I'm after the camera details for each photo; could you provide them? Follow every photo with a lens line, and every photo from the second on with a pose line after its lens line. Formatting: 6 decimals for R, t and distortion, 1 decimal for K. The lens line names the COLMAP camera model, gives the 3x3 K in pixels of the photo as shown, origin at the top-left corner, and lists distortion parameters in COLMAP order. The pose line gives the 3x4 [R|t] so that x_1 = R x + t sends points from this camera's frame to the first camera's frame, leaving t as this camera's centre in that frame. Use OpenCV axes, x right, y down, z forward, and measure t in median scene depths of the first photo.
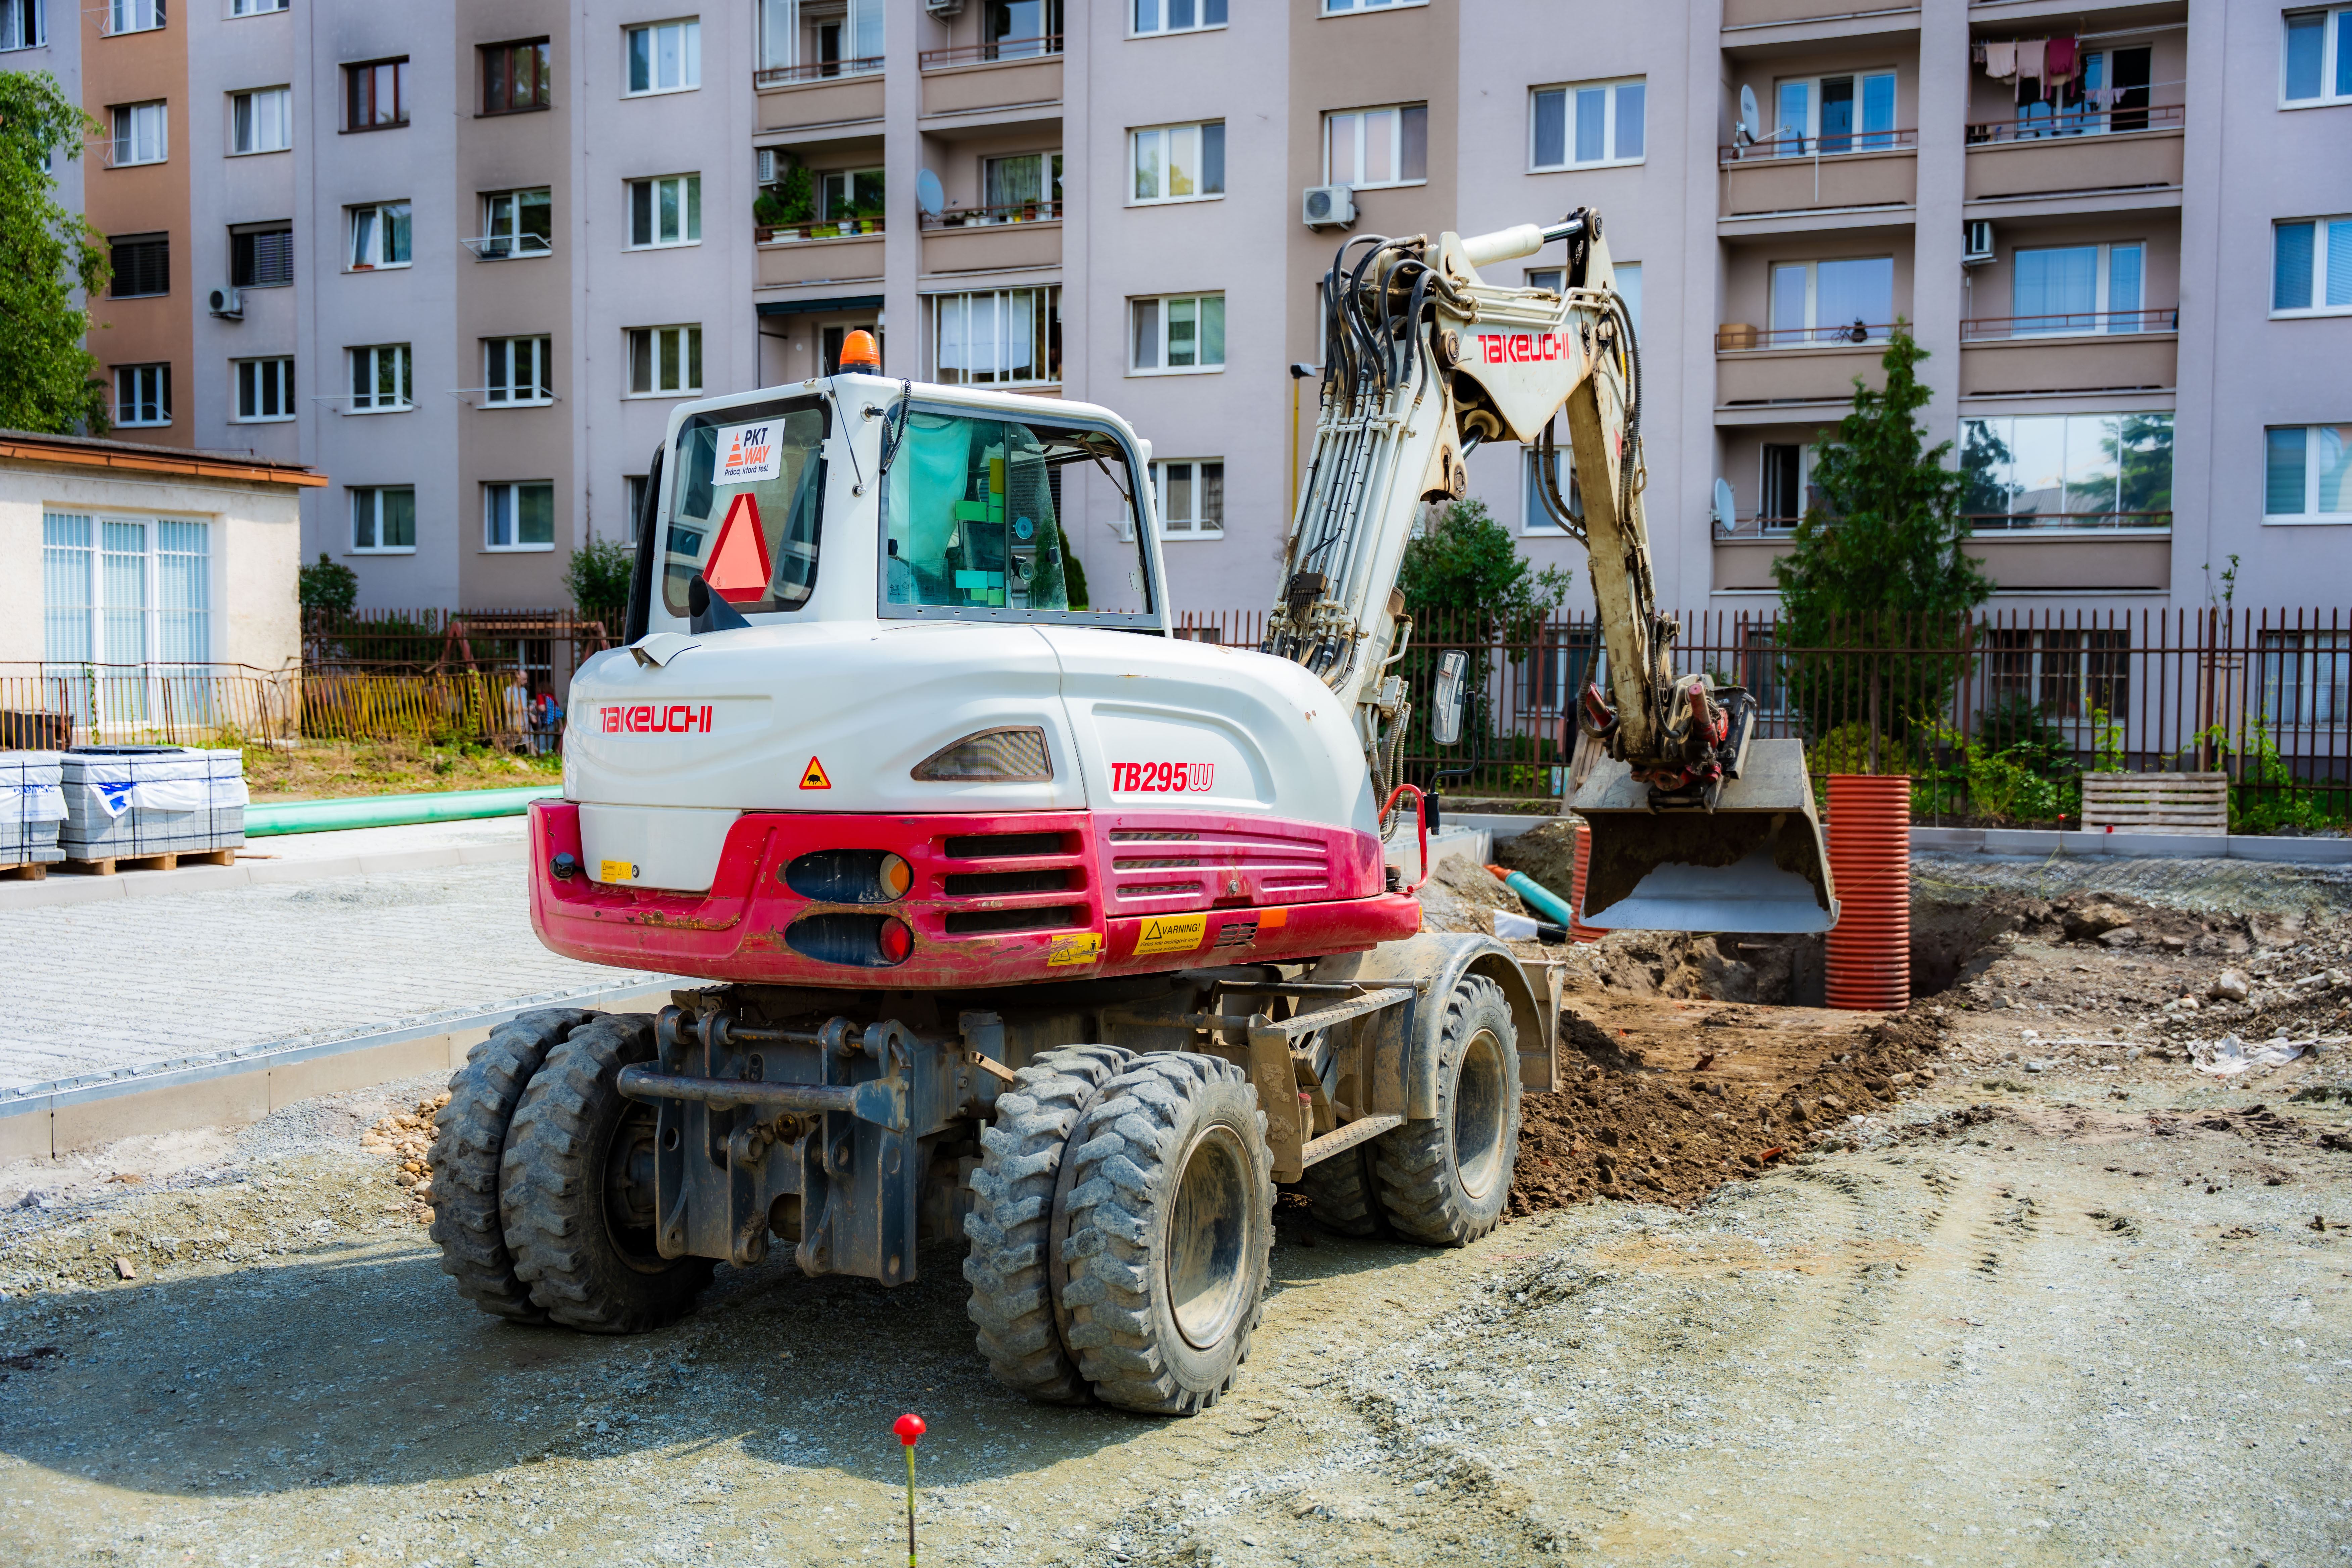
lens RADIAL K [[2345.9, 0, 1182.5], [0, 2345.9, 786.5], [0, 0, 1]] dist [0.006657, 0.000000]
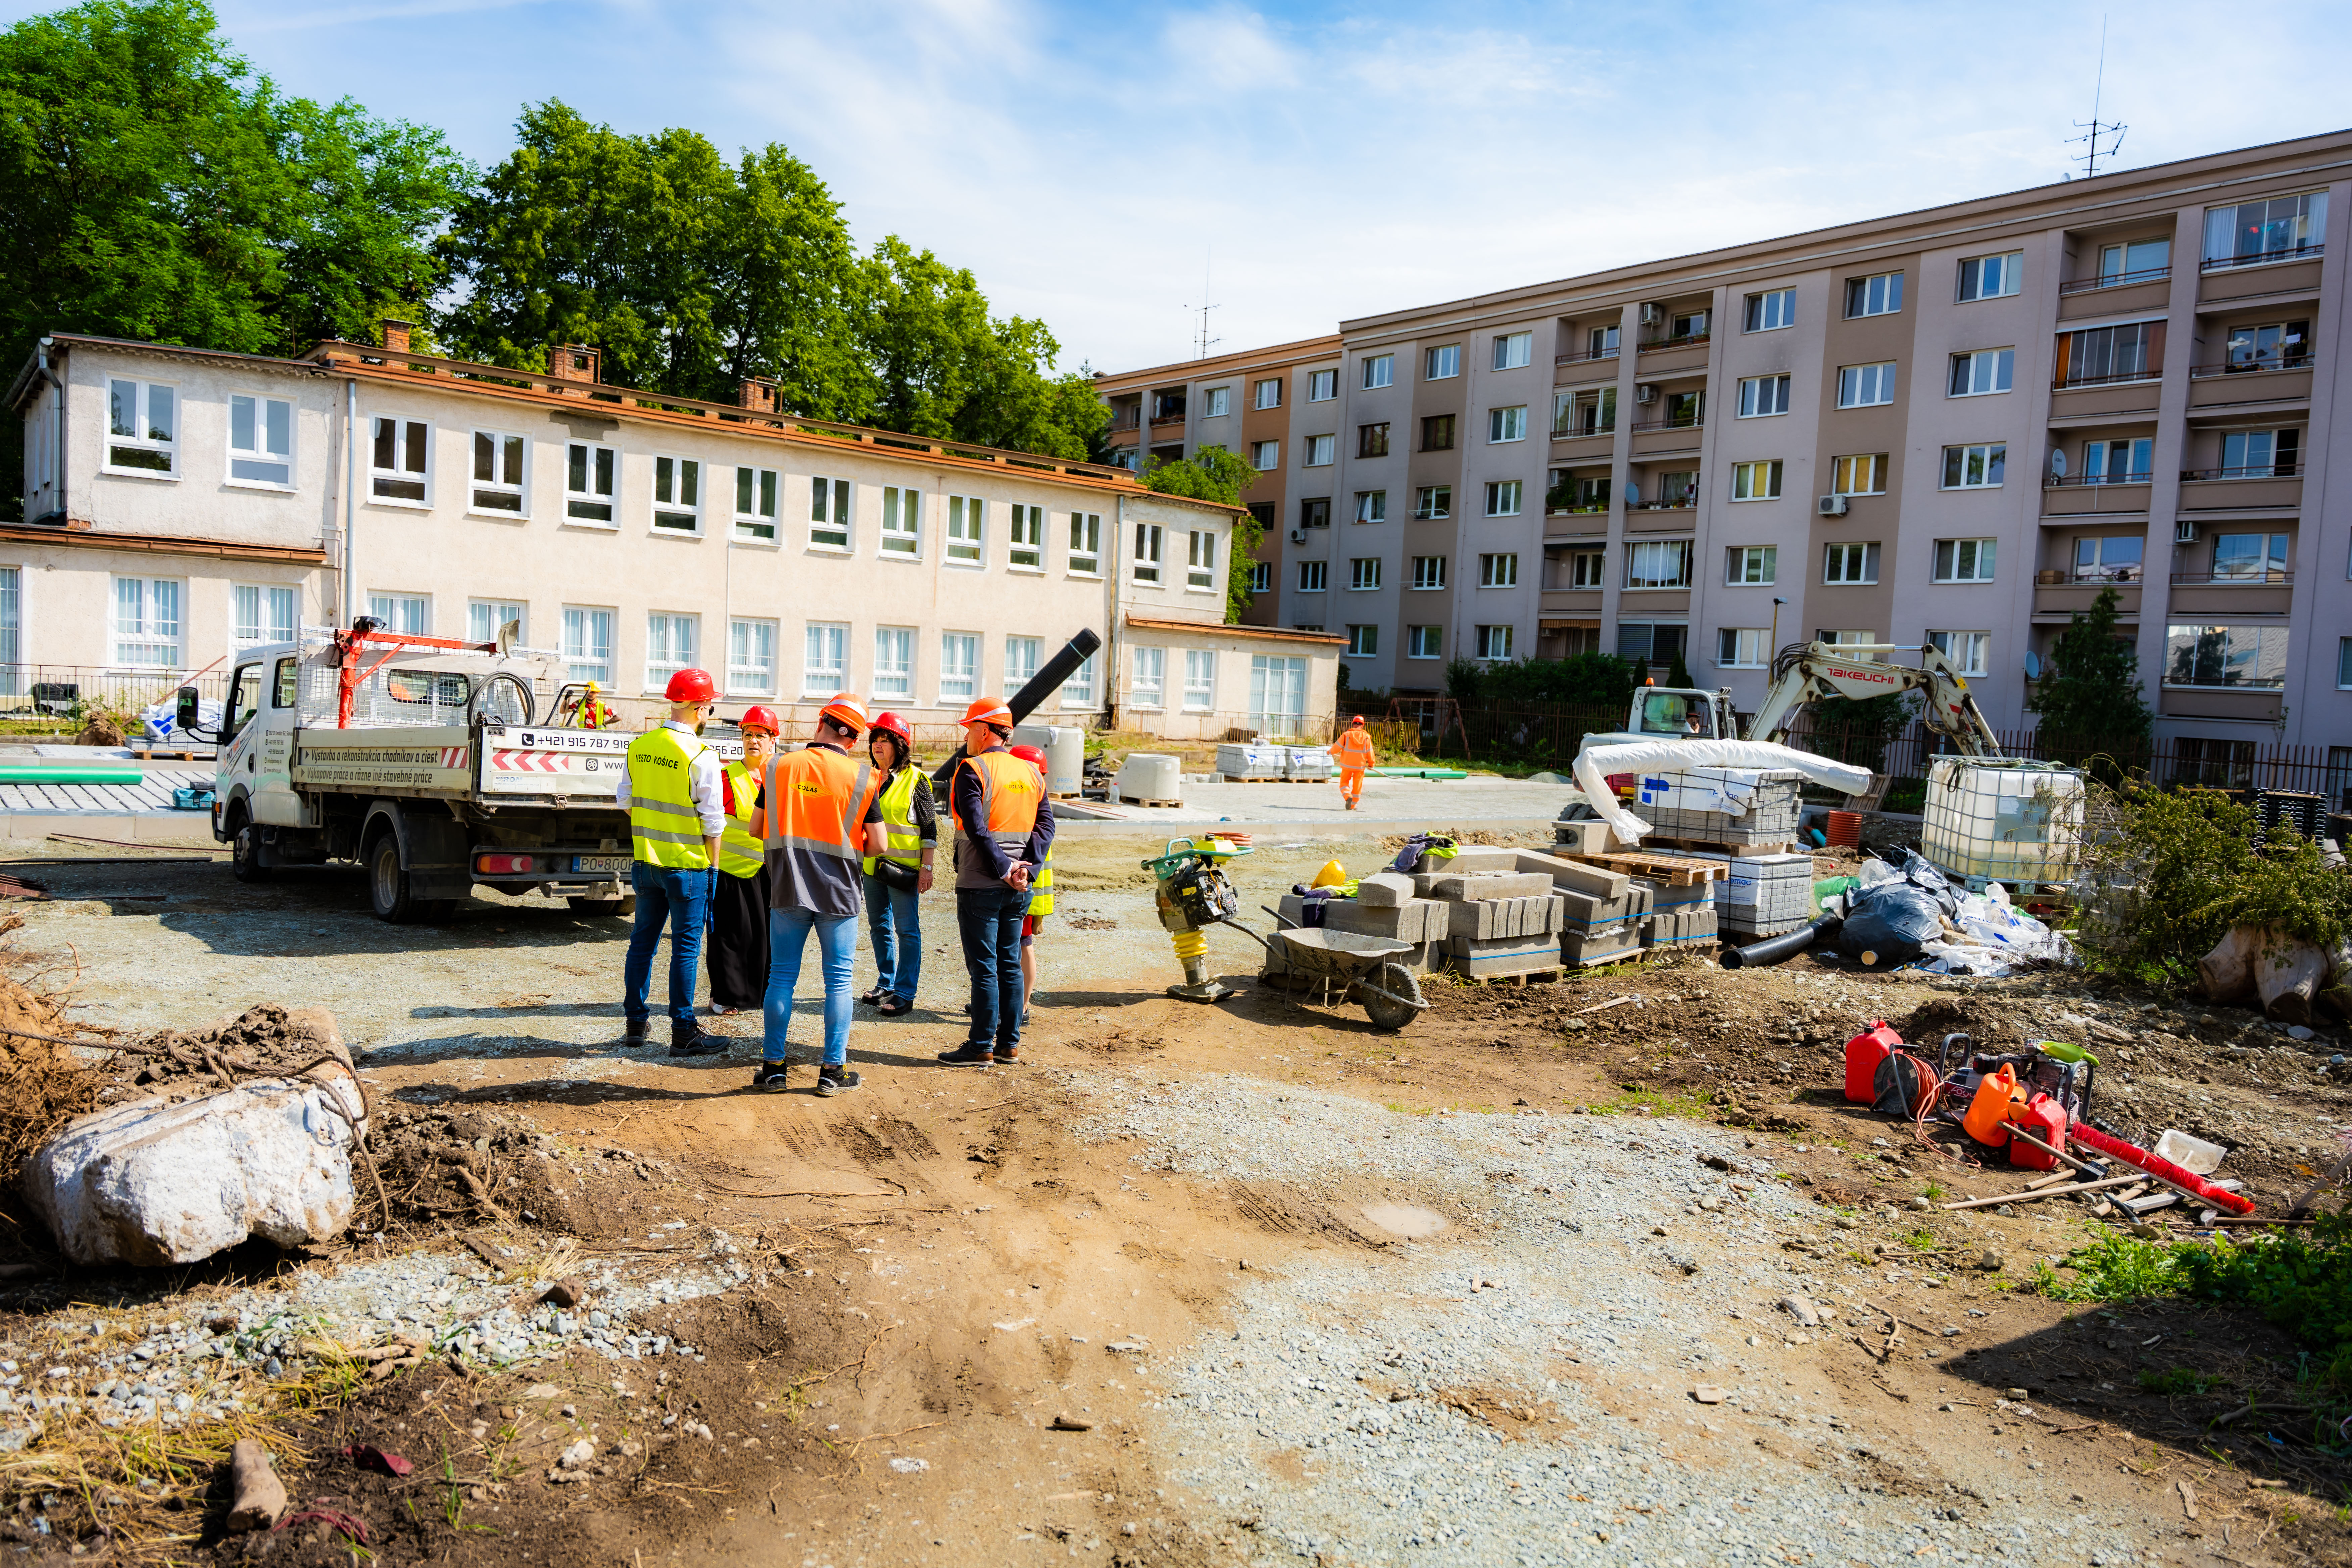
lens RADIAL K [[1551.6, 0, 1172.0], [0, 1551.6, 790.7], [0, 0, 1]] dist [0.005804, -0.015723]
pose [[0.906656, 0.071162, -0.415825, 0.106226], [-0.069255, 0.997405, 0.019688, 0.006101], [0.416147, 0.010947, 0.909232, -0.380332]]
